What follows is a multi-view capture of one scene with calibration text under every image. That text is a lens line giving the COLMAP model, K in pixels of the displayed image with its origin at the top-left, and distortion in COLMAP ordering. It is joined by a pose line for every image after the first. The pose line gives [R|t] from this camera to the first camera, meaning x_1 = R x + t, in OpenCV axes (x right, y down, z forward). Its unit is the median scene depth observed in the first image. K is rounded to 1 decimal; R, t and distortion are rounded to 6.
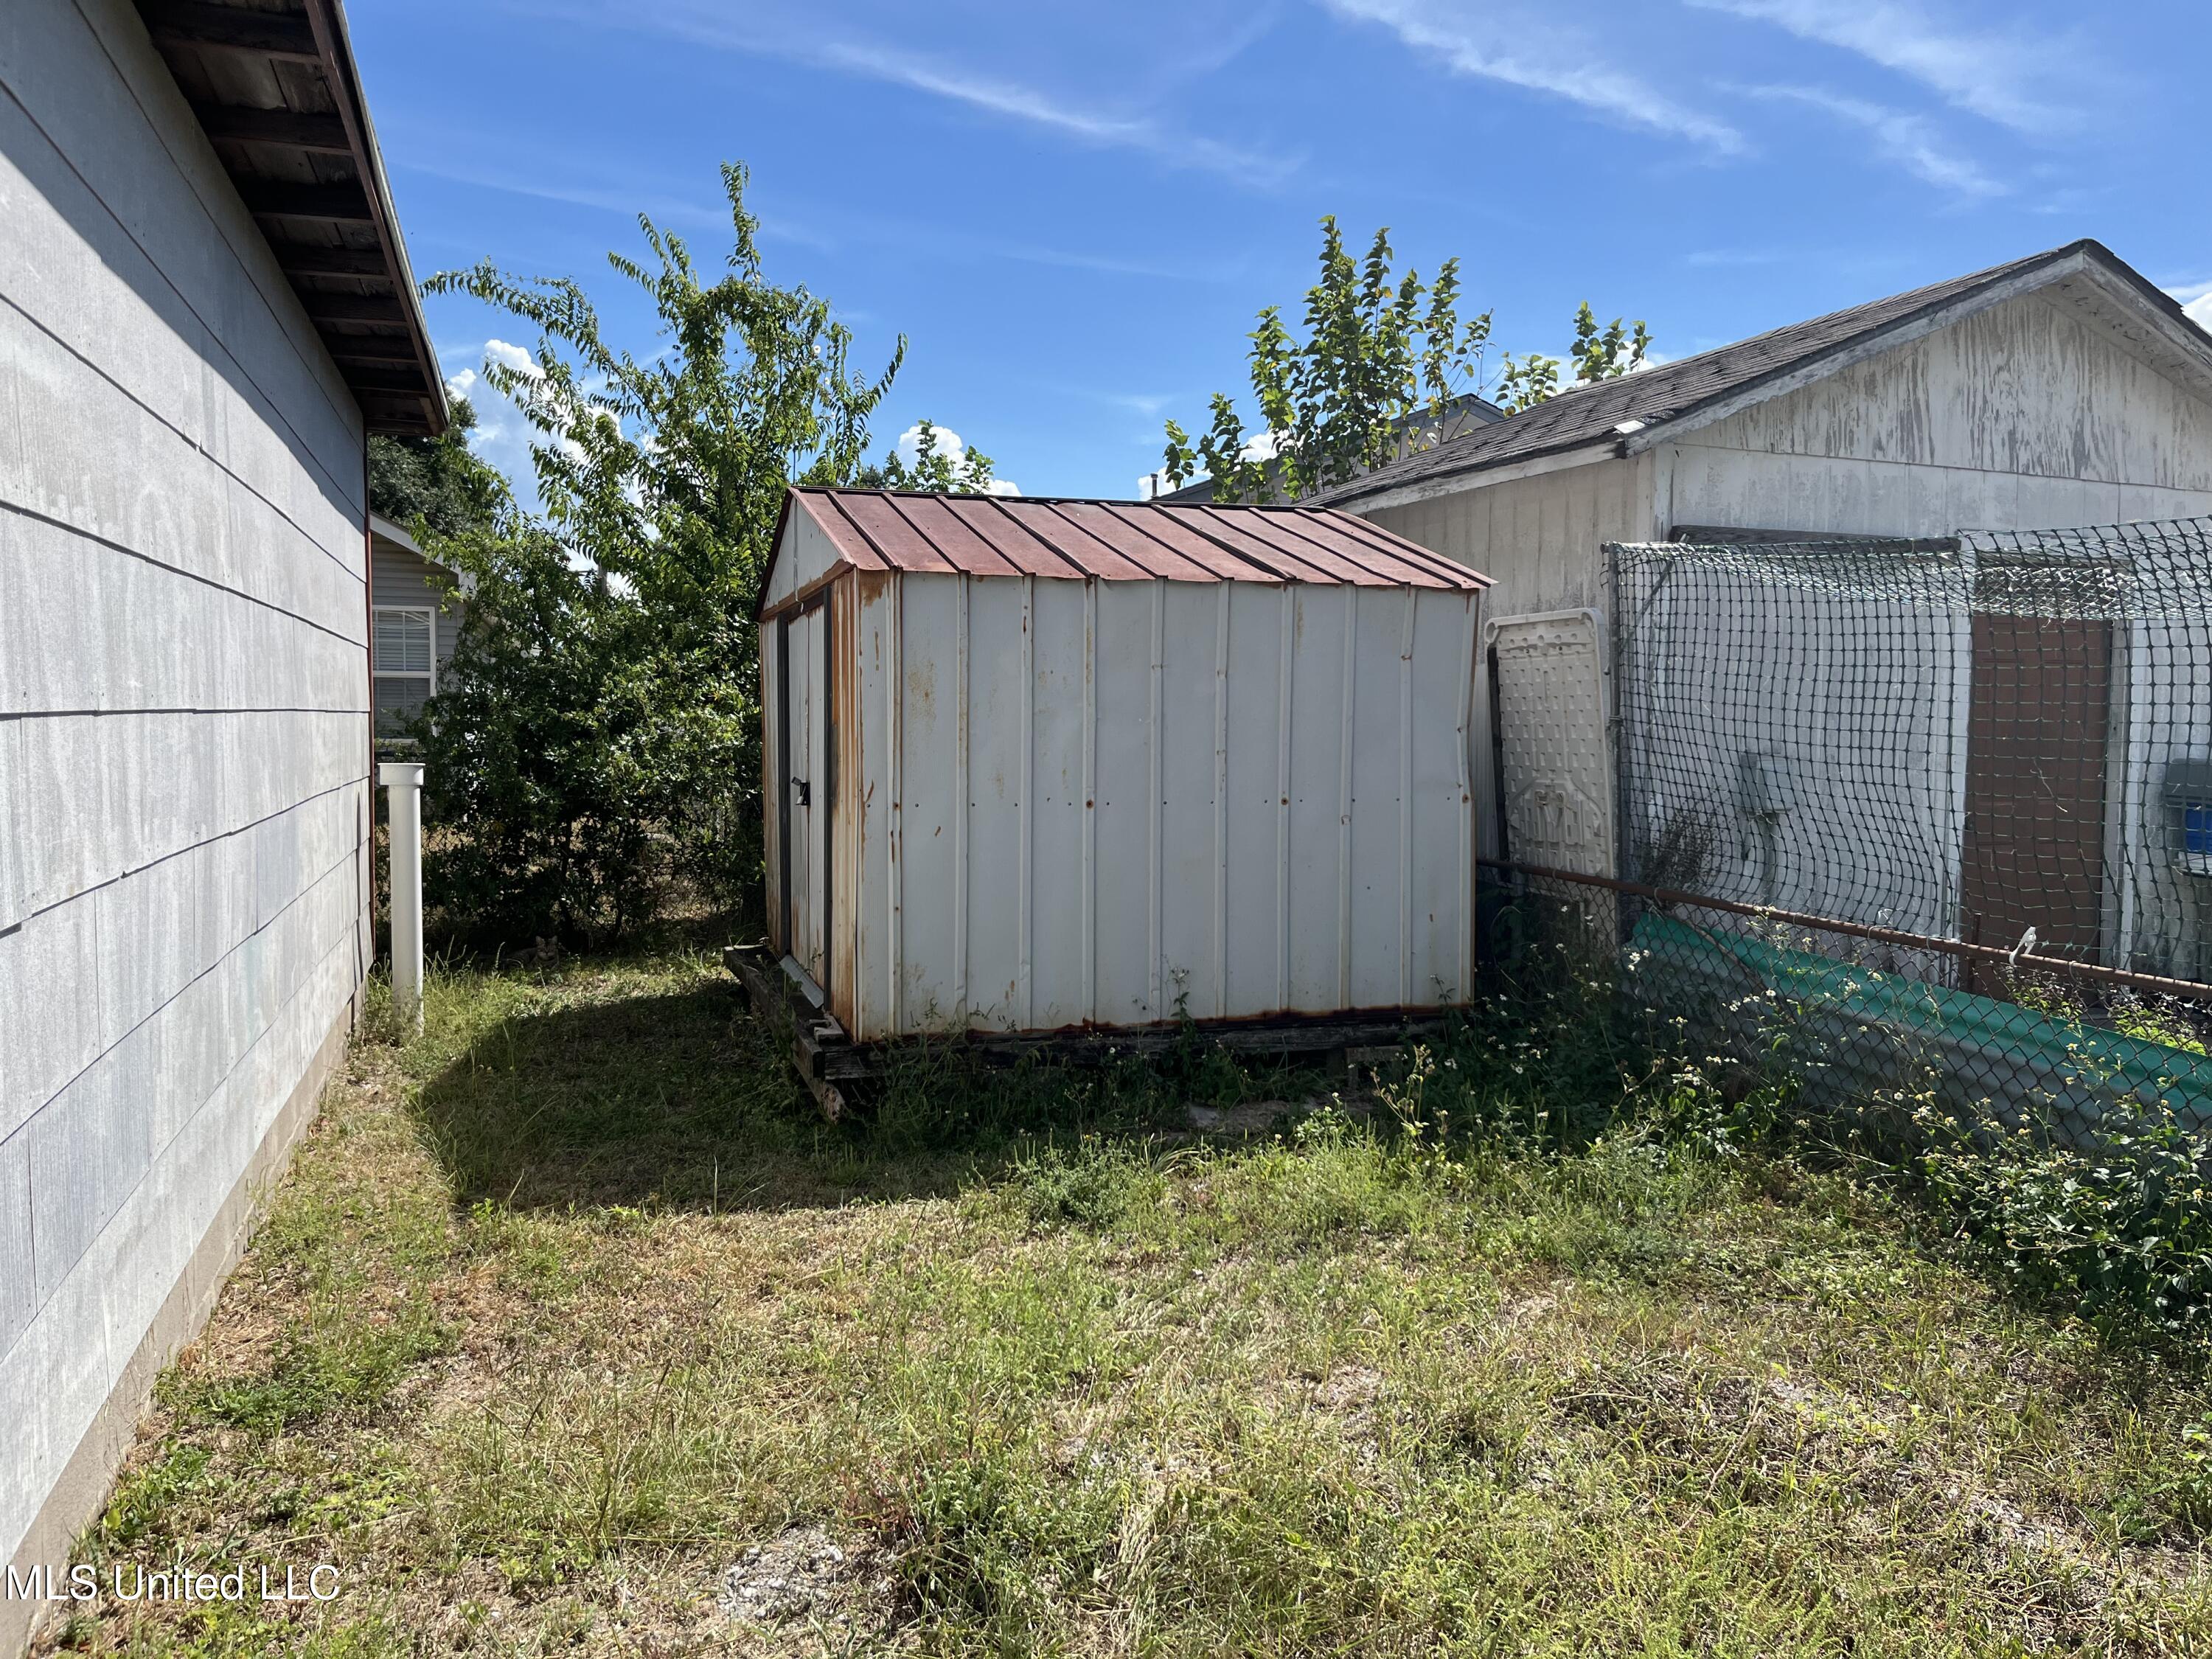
lens RADIAL K [[1717.8, 0, 1107.1], [0, 1717.8, 808.0], [0, 0, 1]] dist [0.007275, -0.004766]
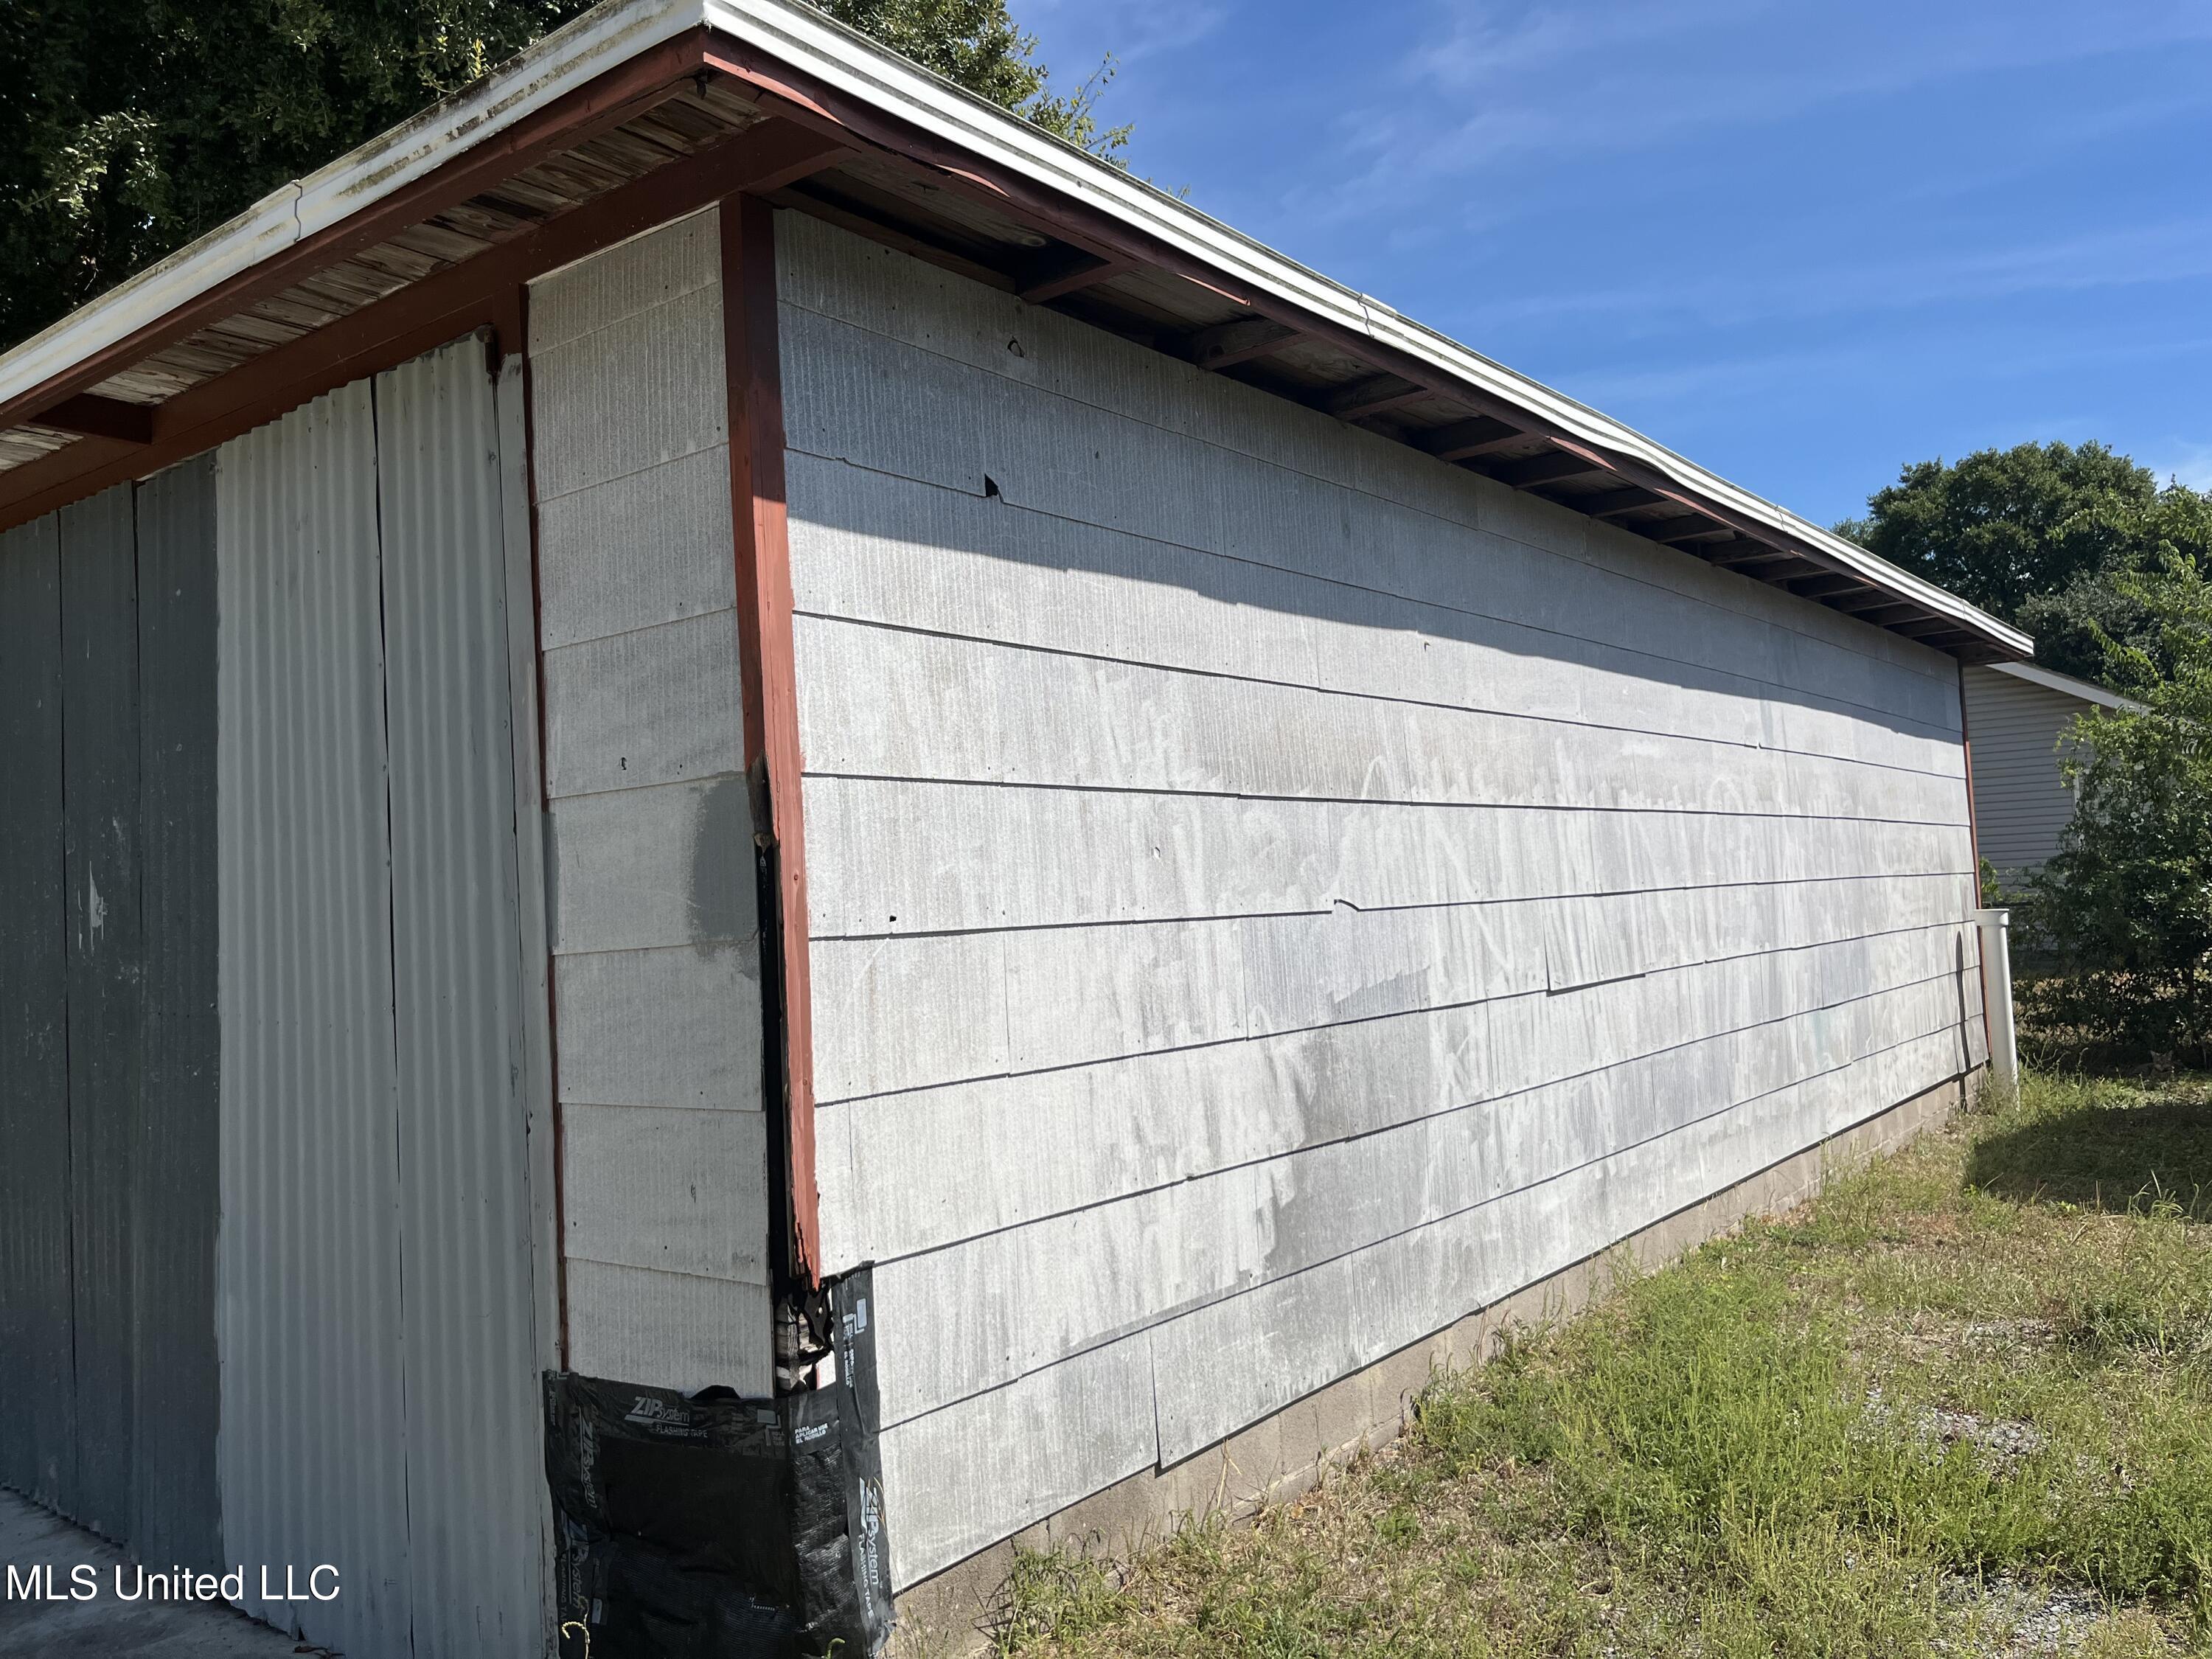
lens RADIAL K [[1717.8, 0, 1107.1], [0, 1717.8, 808.0], [0, 0, 1]] dist [0.007275, -0.004766]
pose [[0.558311, -0.086651, -0.825094, 0.334133], [0.009748, 0.995147, -0.097914, 0.020884], [0.829574, 0.046624, 0.556446, -0.346270]]
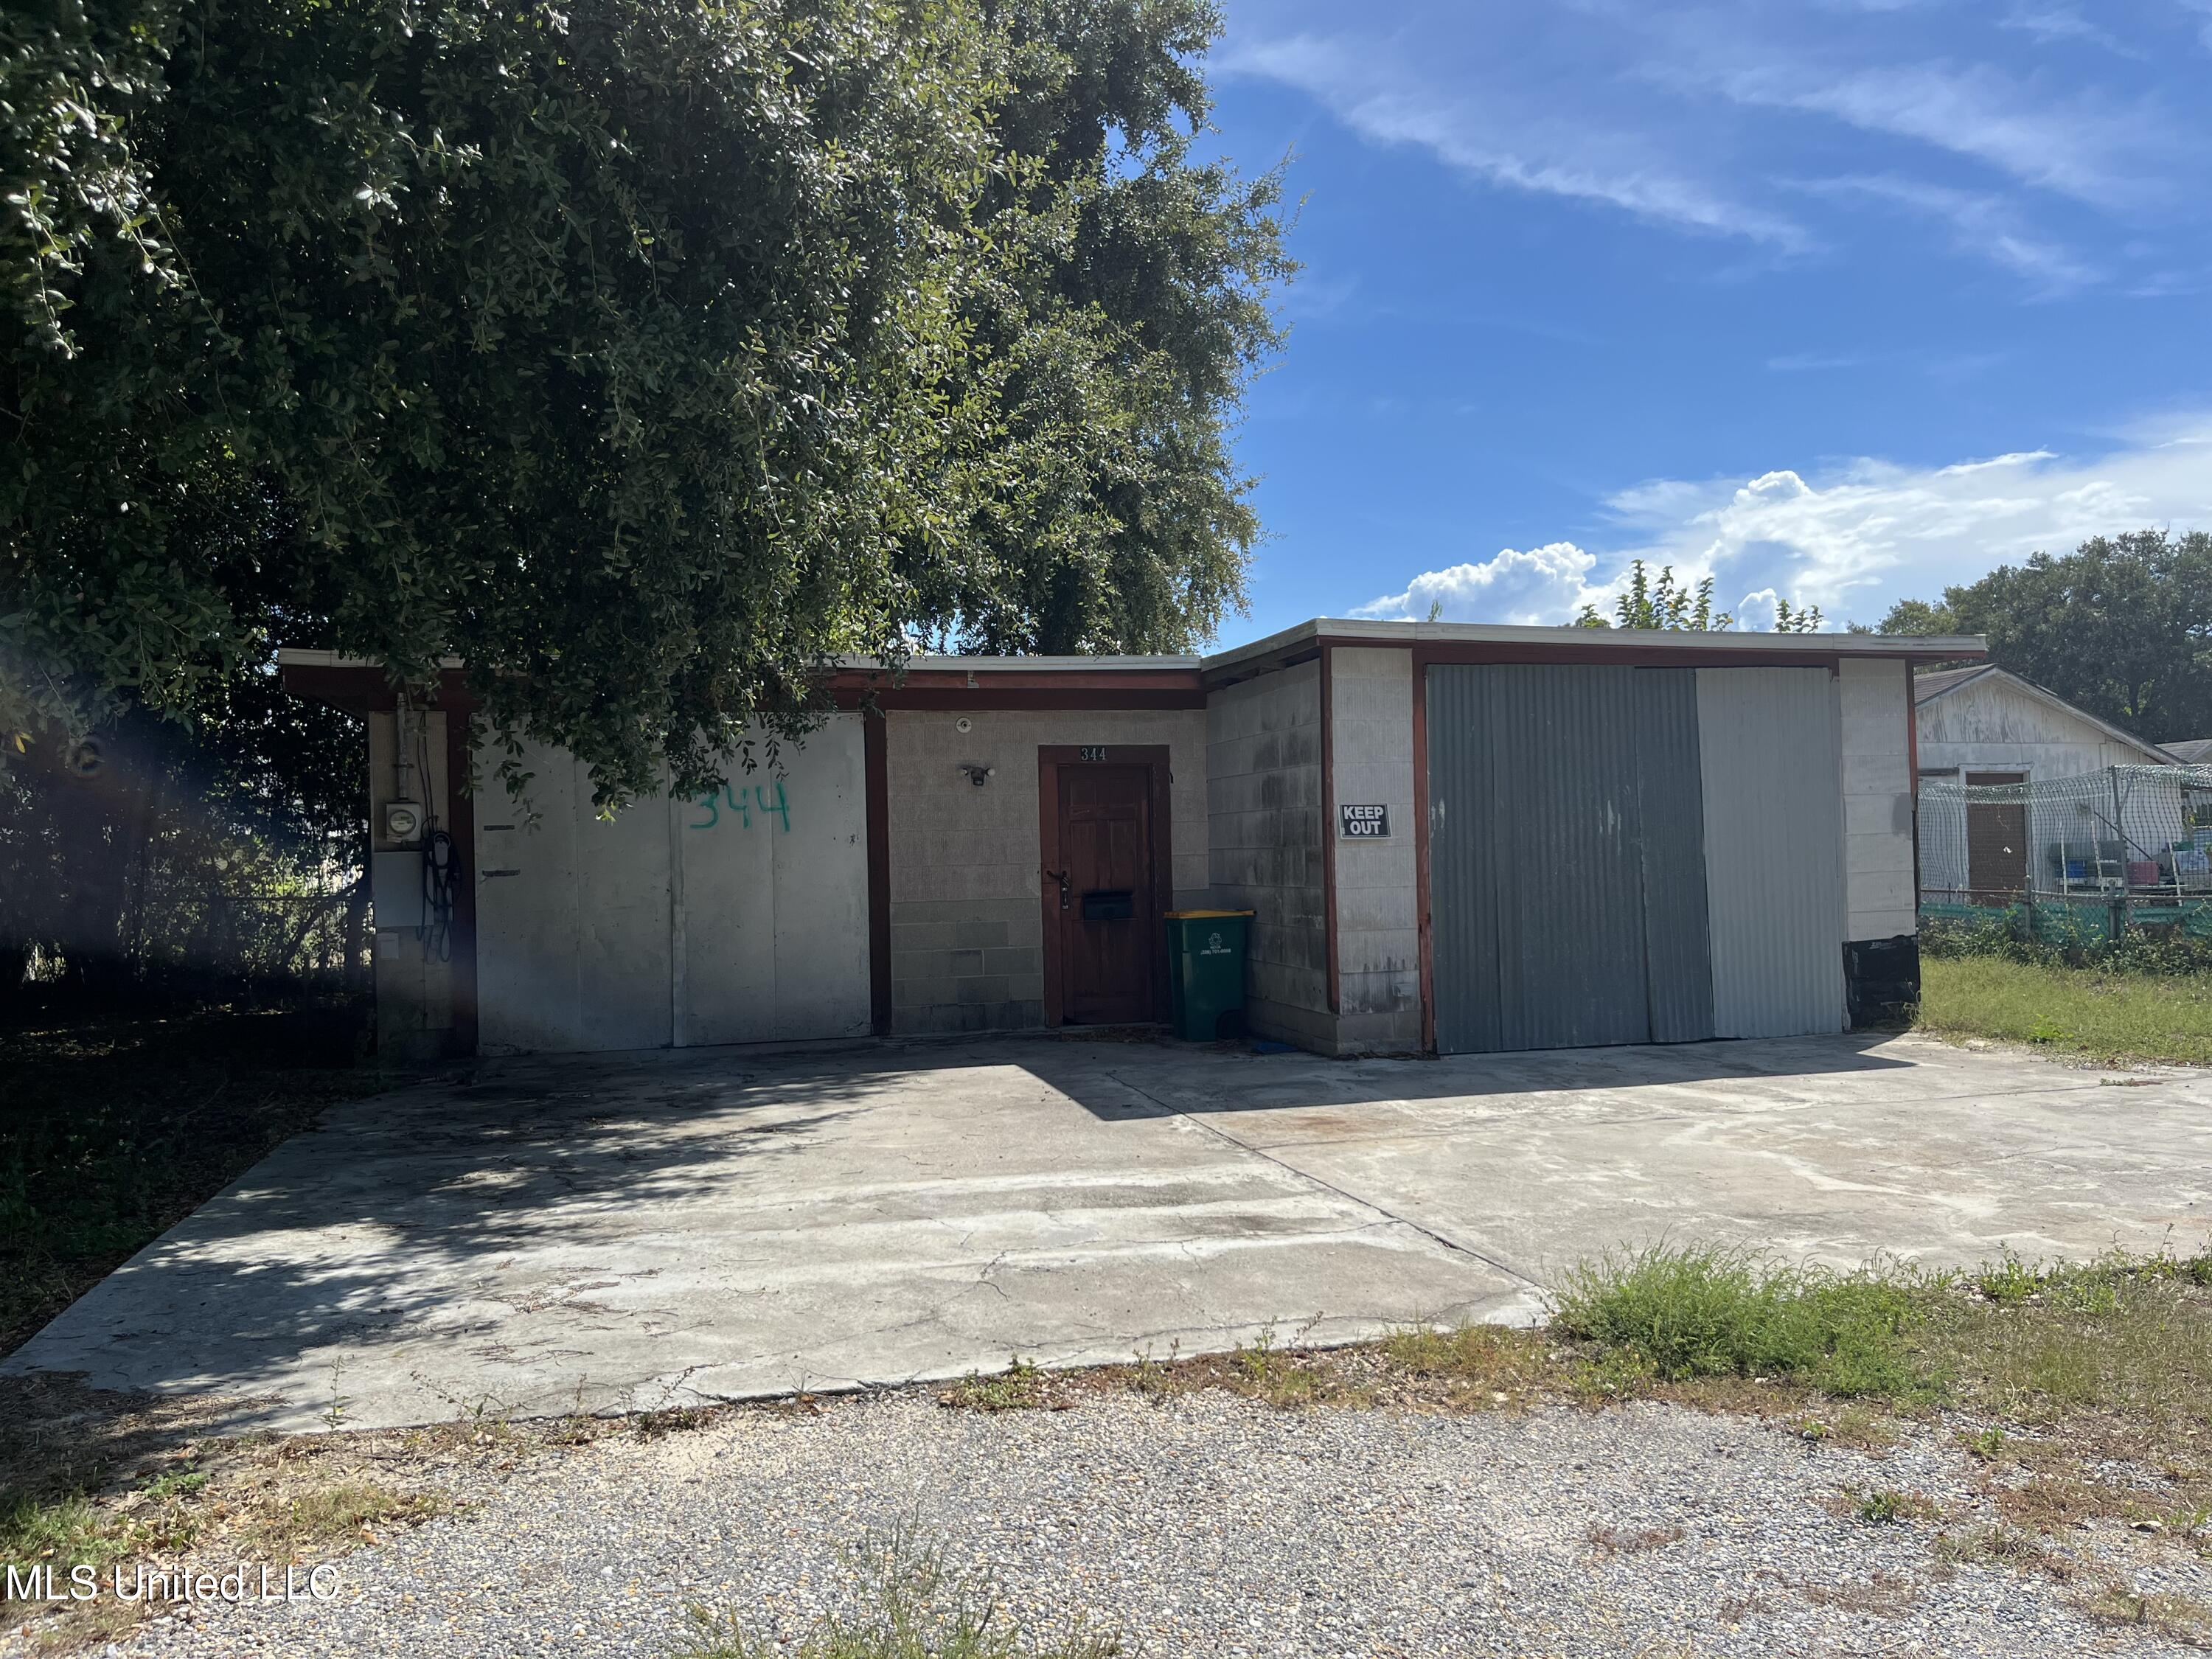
lens RADIAL K [[1717.8, 0, 1107.1], [0, 1717.8, 808.0], [0, 0, 1]] dist [0.007275, -0.004766]
pose [[0.997119, -0.038571, -0.065320, -0.728008], [0.032892, 0.995762, -0.085882, 0.109818], [0.068356, 0.083486, 0.994162, -1.964004]]
